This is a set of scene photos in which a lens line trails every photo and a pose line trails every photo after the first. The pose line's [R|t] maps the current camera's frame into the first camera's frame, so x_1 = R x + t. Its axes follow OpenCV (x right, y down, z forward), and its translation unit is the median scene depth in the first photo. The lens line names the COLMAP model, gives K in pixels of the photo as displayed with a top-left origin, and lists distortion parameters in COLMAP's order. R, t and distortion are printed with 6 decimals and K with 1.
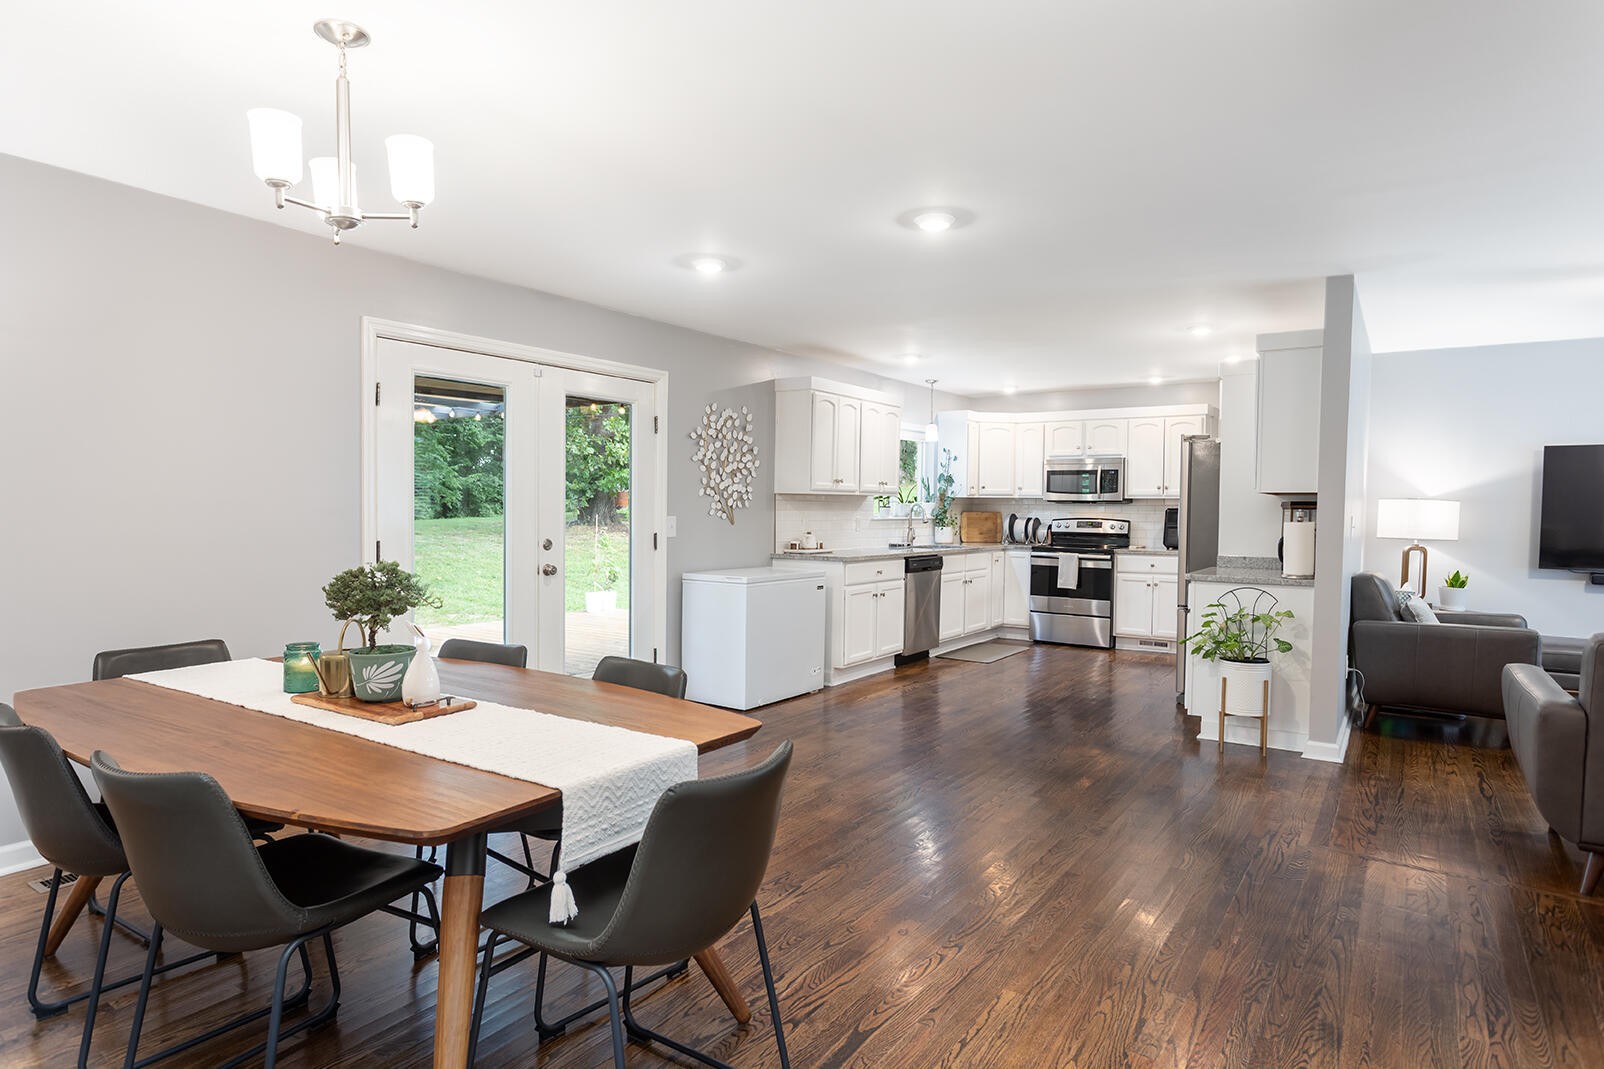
lens RADIAL K [[920.0, 0, 802.8], [0, 920.0, 545.3], [0, 0, 1]] dist [0.029344, 0.000497]
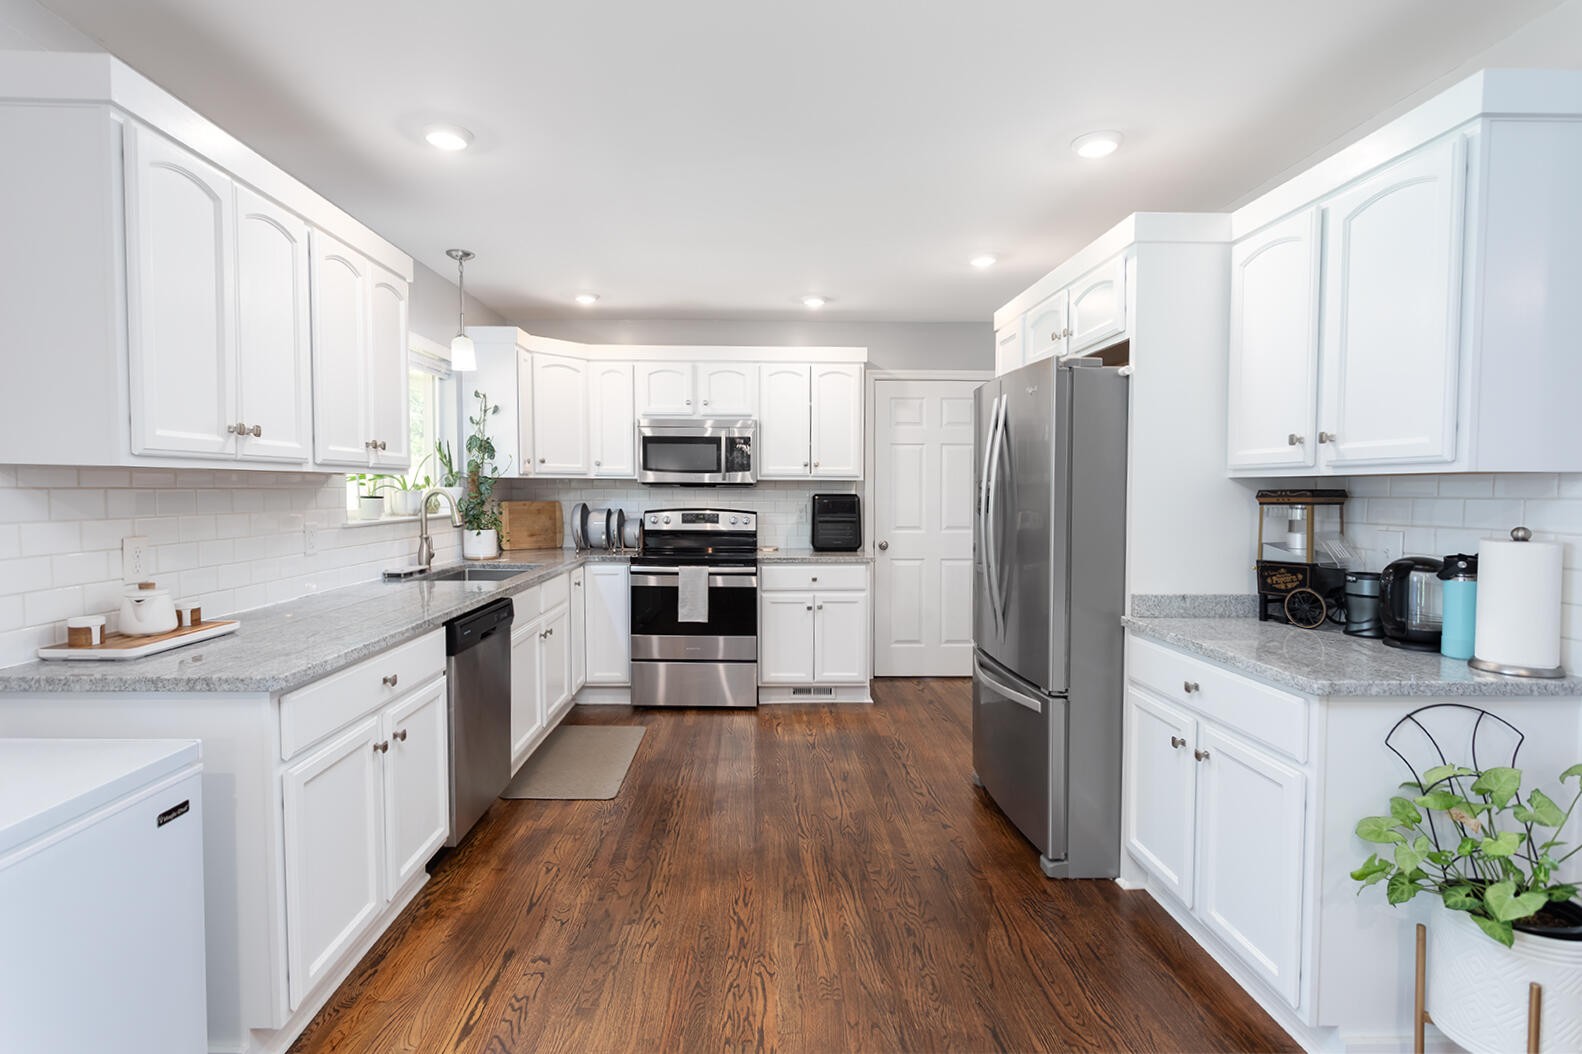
lens RADIAL K [[776.1, 0, 760.5], [0, 776.1, 523.2], [0, 0, 1]] dist [0.006298, 0.001511]
pose [[0.824639, -0.032635, 0.564717, 0.025629], [0.028399, 0.999464, 0.016289, -0.027888], [-0.564946, 0.002605, 0.825124, 0.523808]]
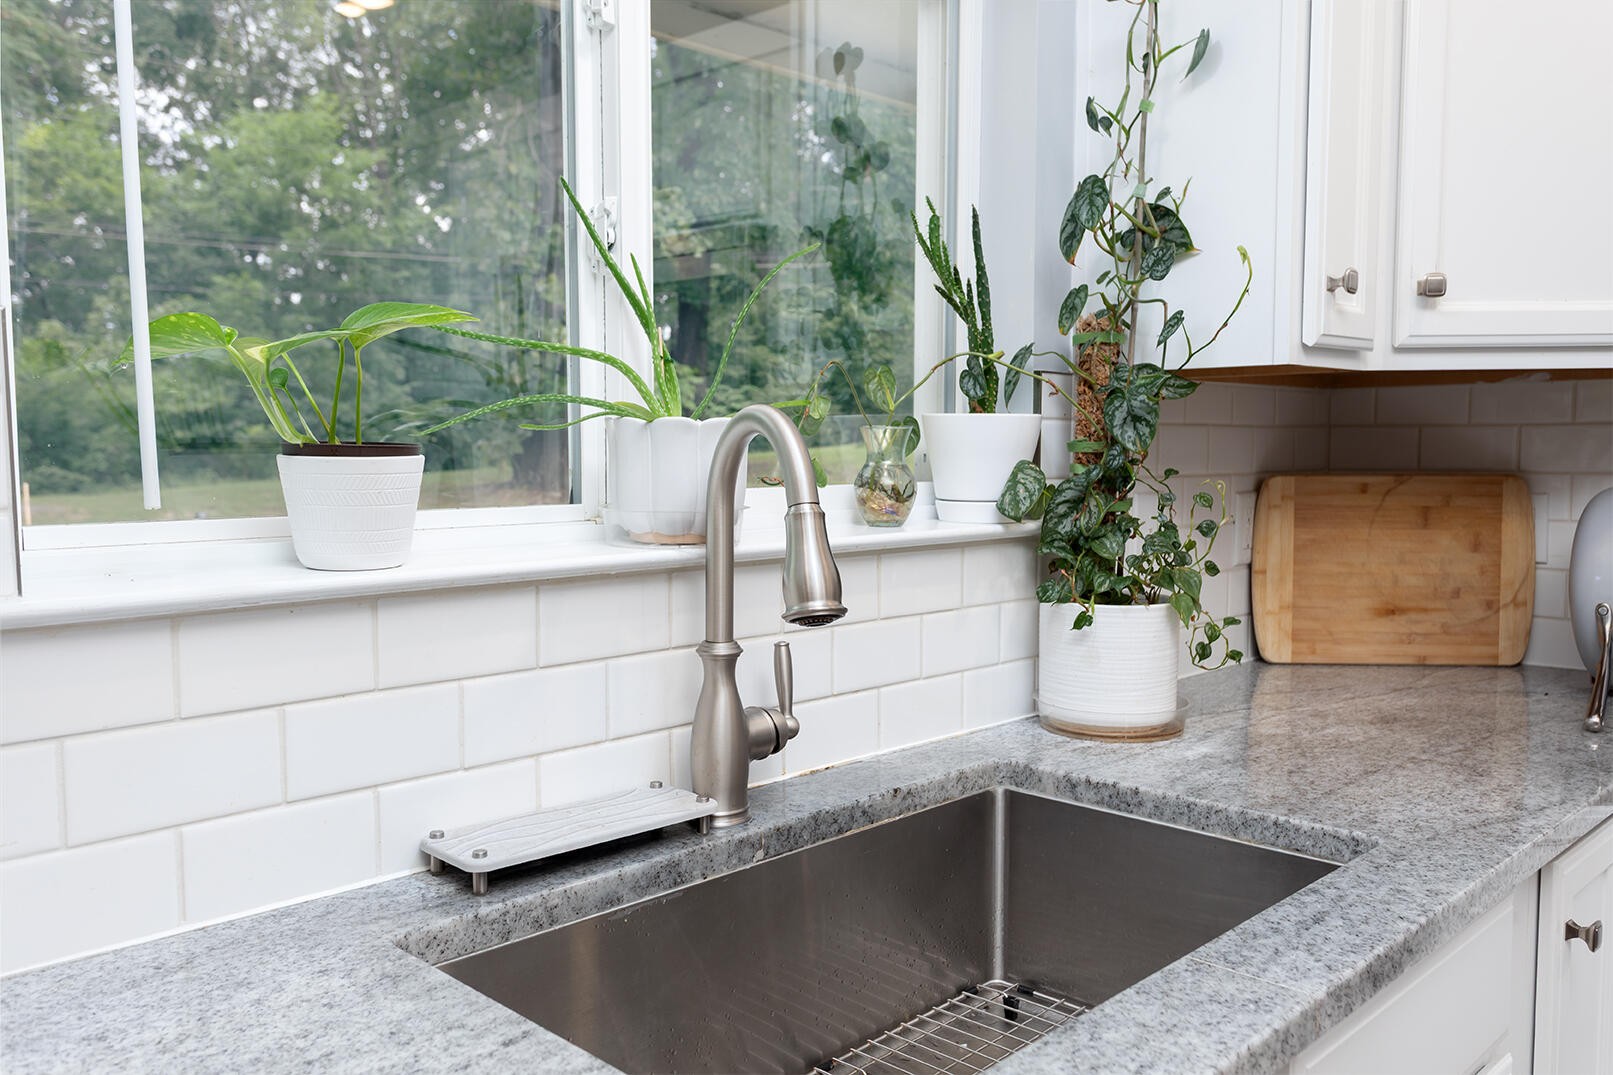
lens RADIAL K [[1278.6, 0, 806.3], [0, 1278.6, 550.7], [0, 0, 1]] dist [0.016211, 0.004420]
pose [[0.982016, 0.002495, -0.188784, 0.151189], [0.004560, 0.999308, 0.036925, -0.035006], [0.188745, -0.037122, 0.981324, 0.846360]]
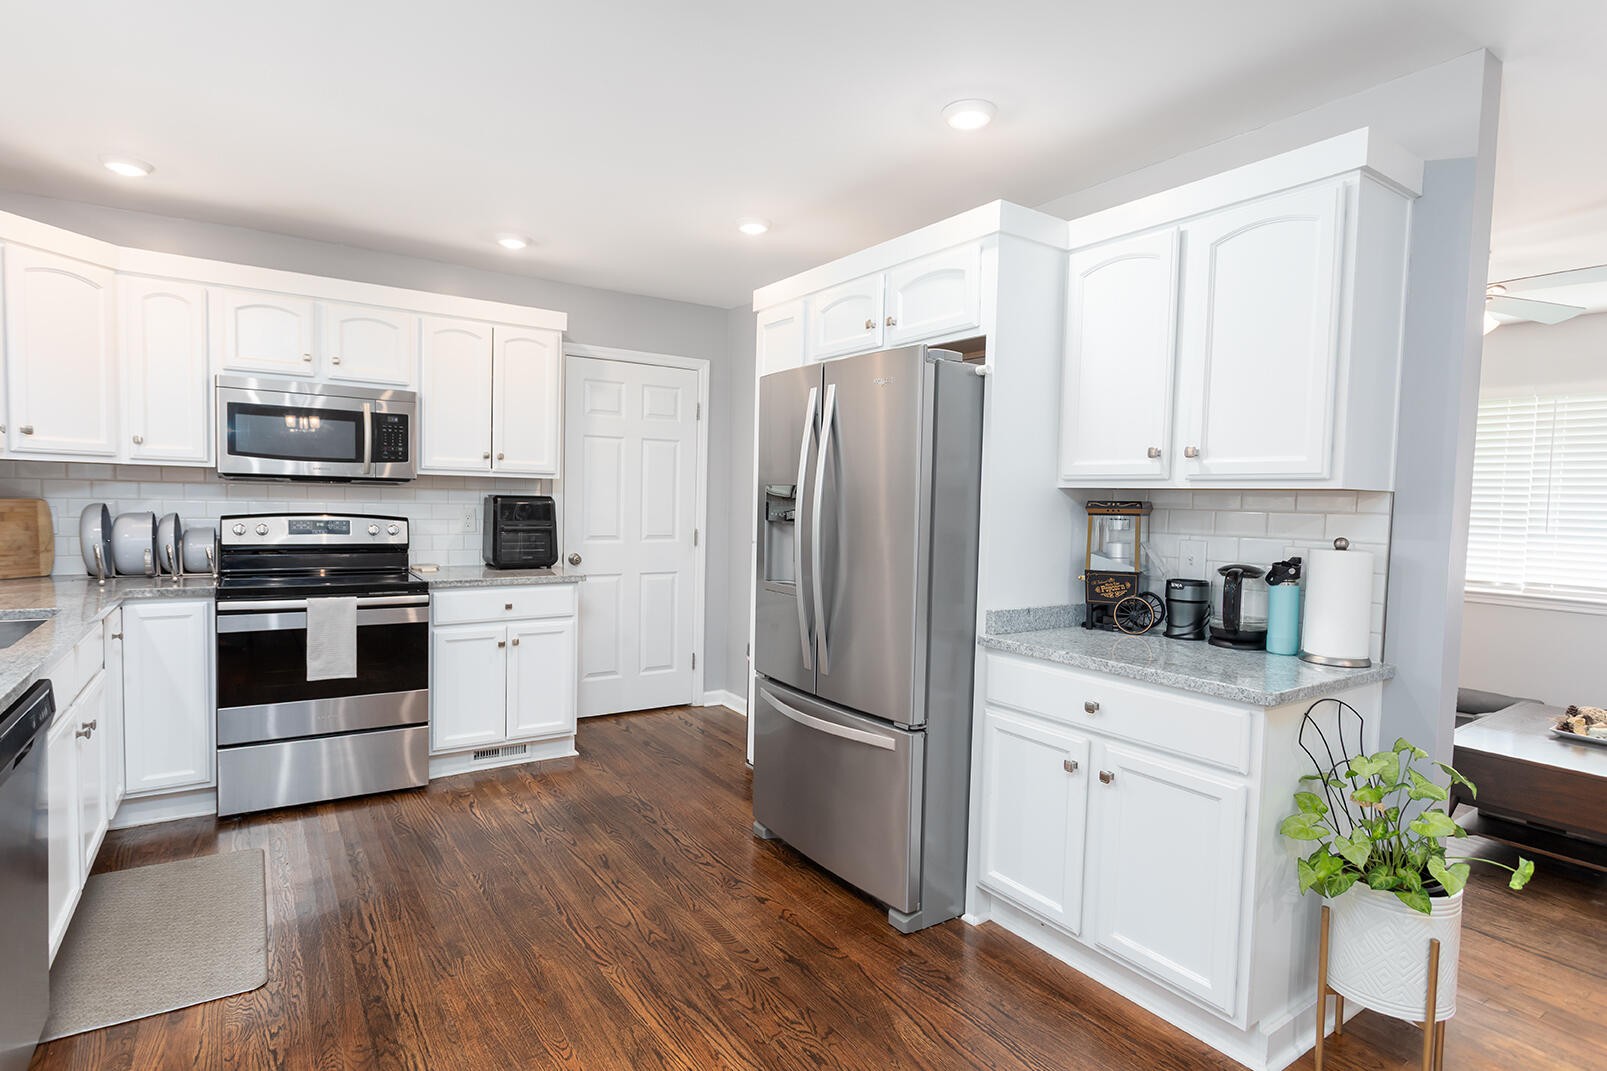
lens RADIAL K [[829.6, 0, 802.8], [0, 829.6, 536.8], [0, 0, 1]] dist [-0.004719, 0.003598]
pose [[0.378339, -0.044730, 0.924586, 0.012963], [0.018392, 0.998998, 0.040804, -0.031313], [-0.925484, 0.001567, 0.378783, 0.635011]]
